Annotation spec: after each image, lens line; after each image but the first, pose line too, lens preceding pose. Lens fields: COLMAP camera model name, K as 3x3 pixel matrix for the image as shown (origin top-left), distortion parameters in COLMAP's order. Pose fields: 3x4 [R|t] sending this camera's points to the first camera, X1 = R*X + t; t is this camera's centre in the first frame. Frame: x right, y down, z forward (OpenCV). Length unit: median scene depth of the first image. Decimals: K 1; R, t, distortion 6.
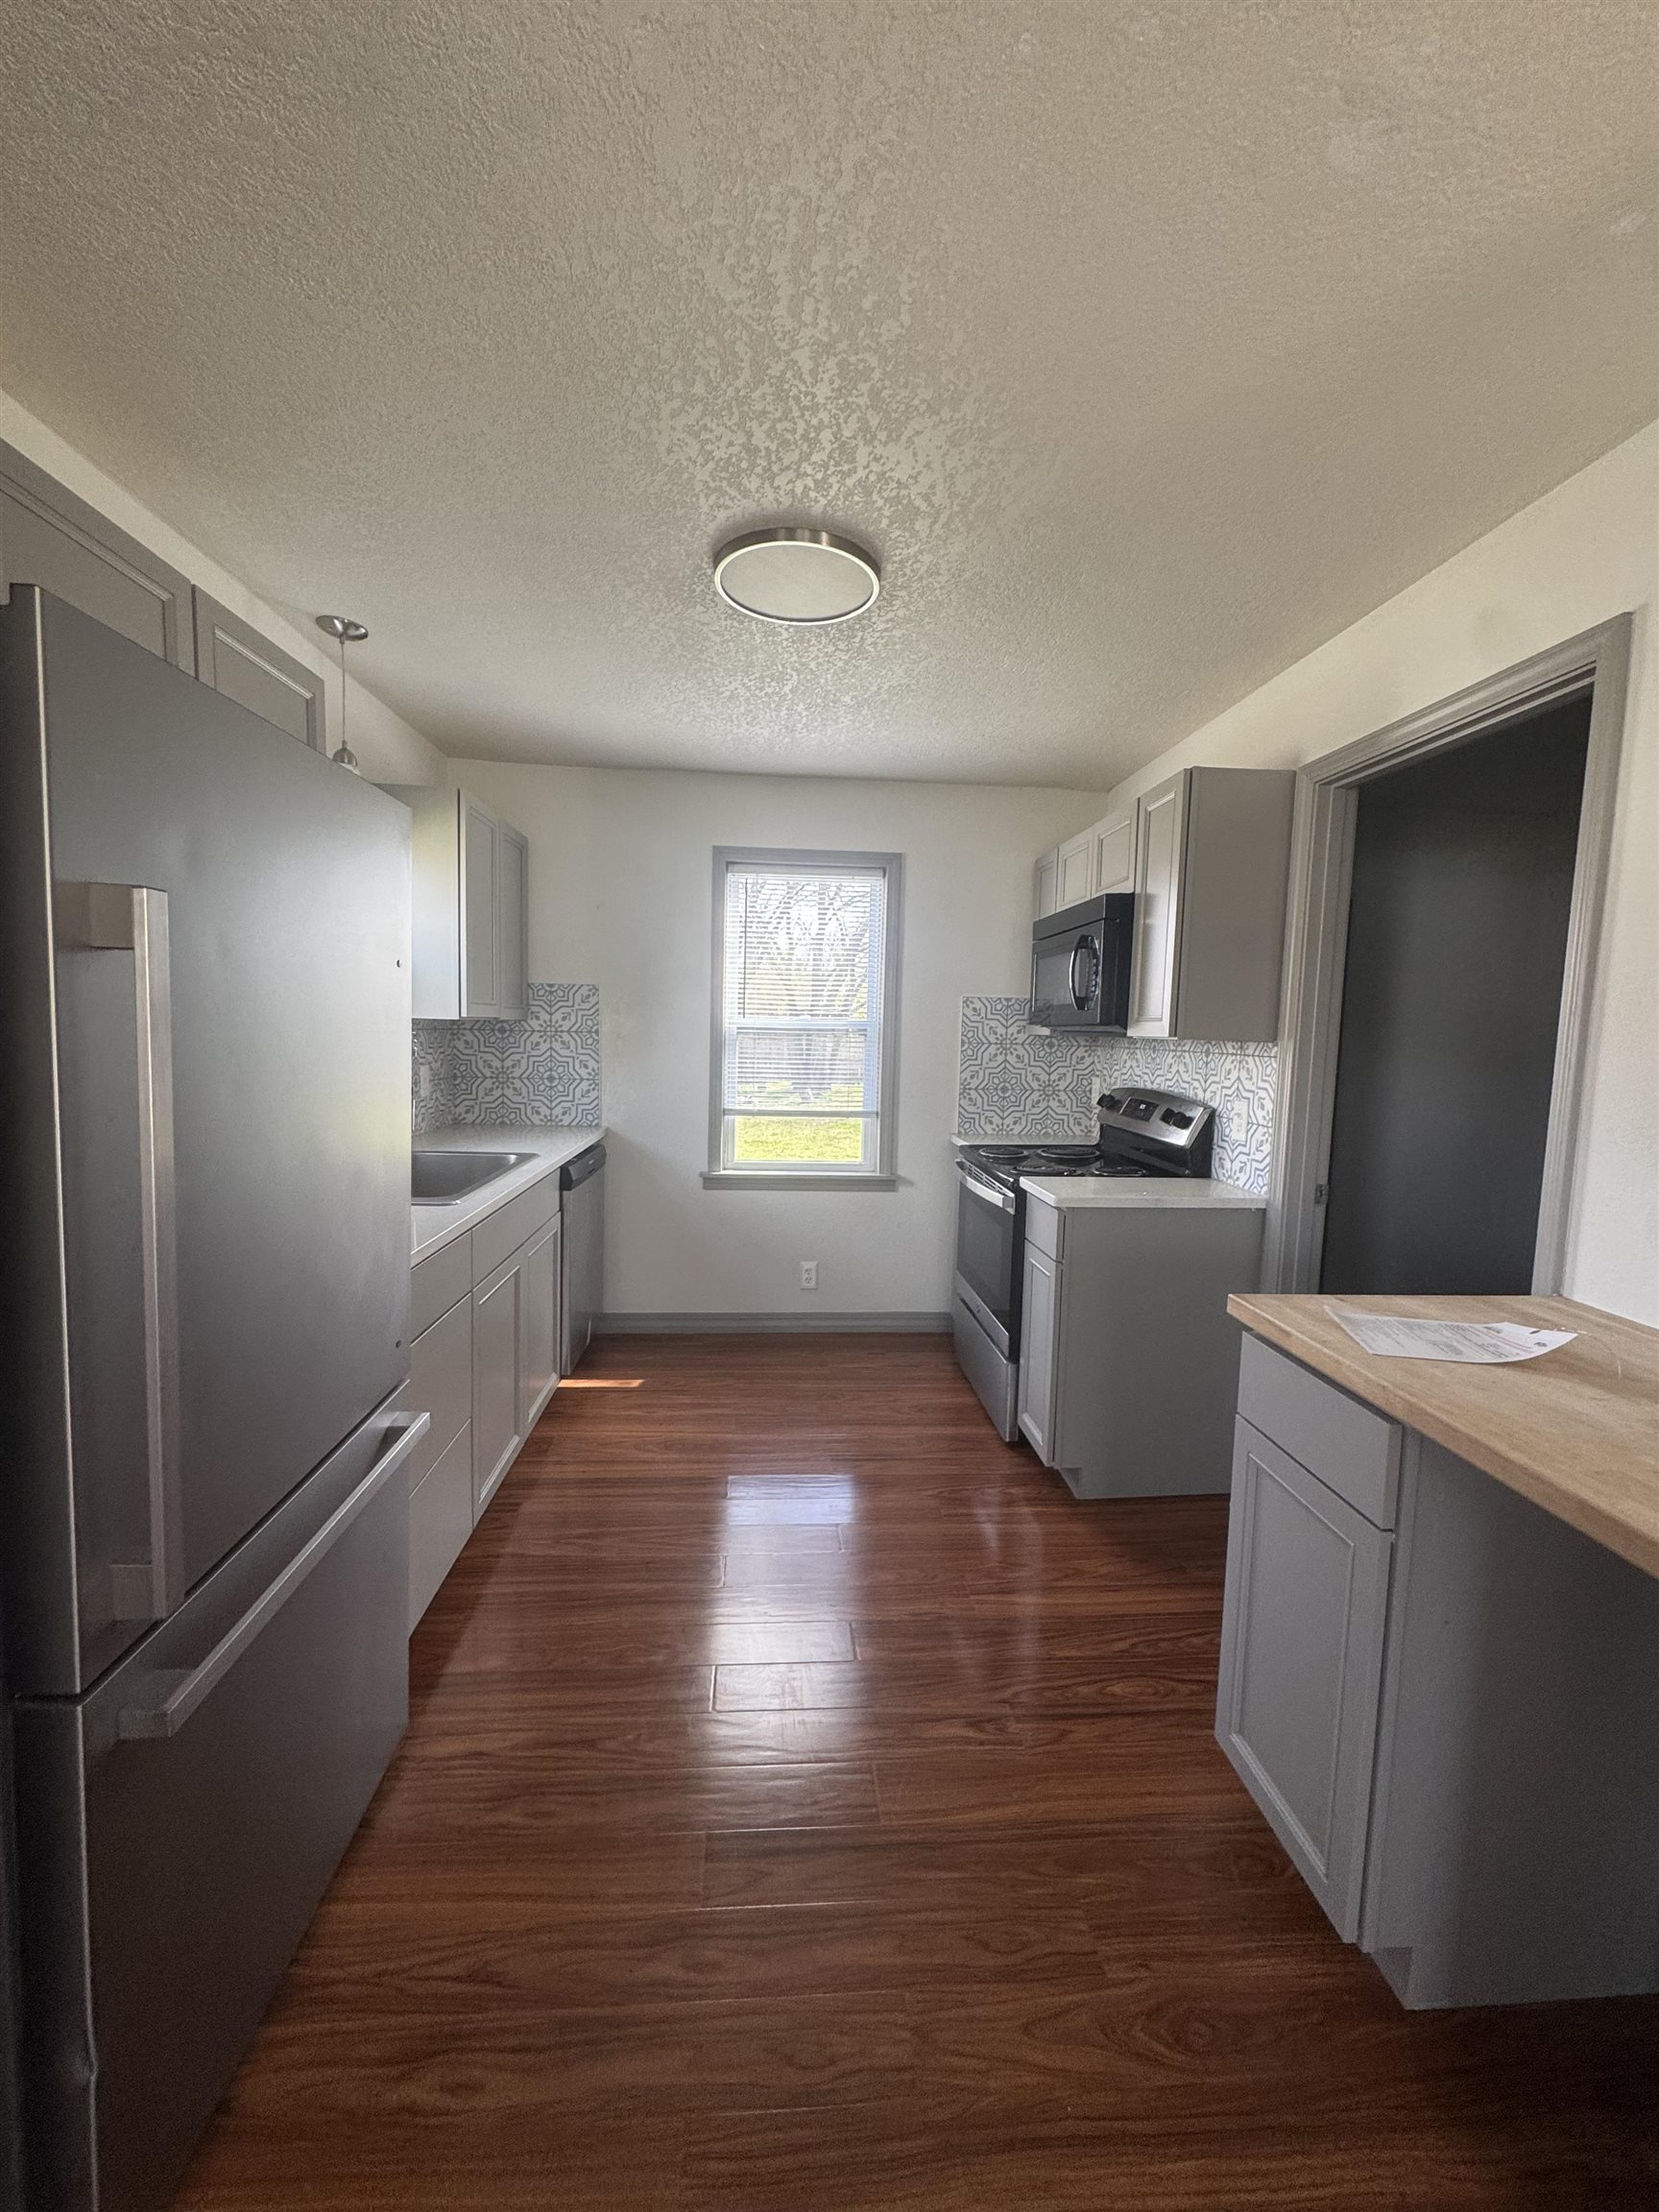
lens RADIAL K [[892.0, 0, 833.4], [0, 892.0, 1107.1], [0, 0, 1]] dist [-0.001356, -0.000030]
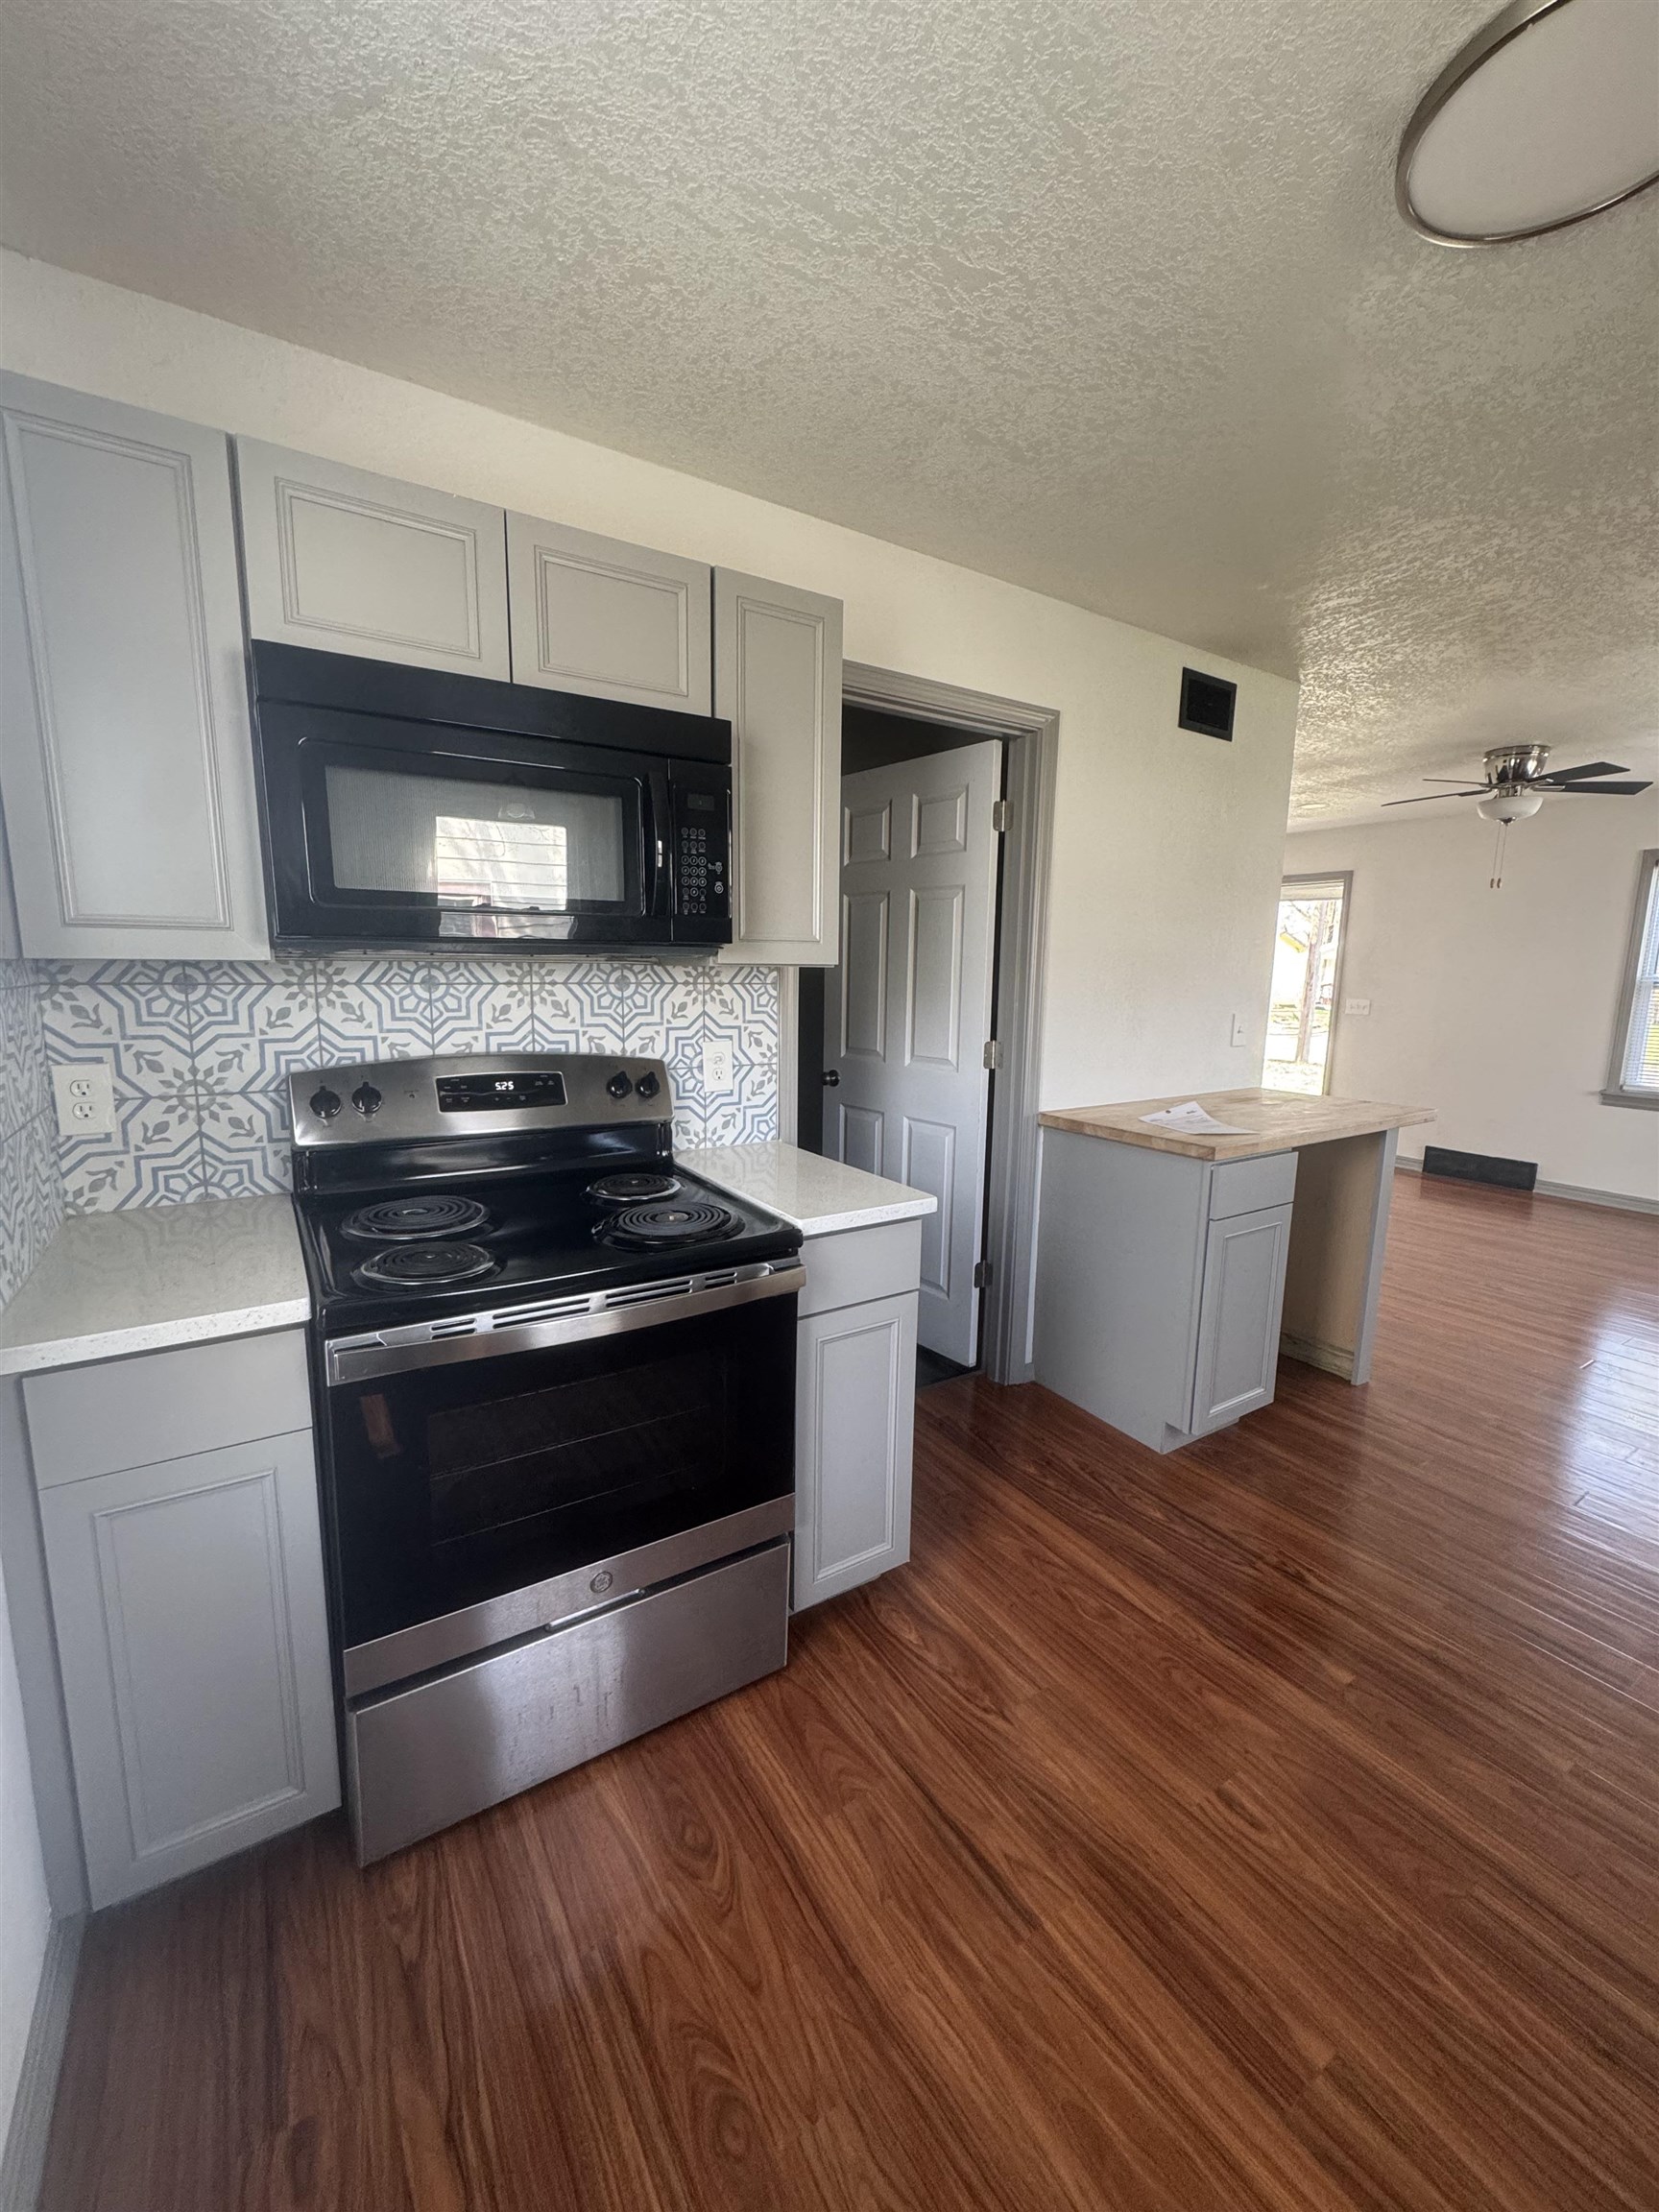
lens RADIAL K [[892.0, 0, 848.0], [0, 892.0, 1099.4], [0, 0, 1]] dist [-0.001356, -0.000030]
pose [[-0.490359, -0.175037, 0.853762, -0.291119], [0.042187, 0.973708, 0.223859, -0.130999], [-0.870499, 0.145789, -0.470082, 1.293815]]
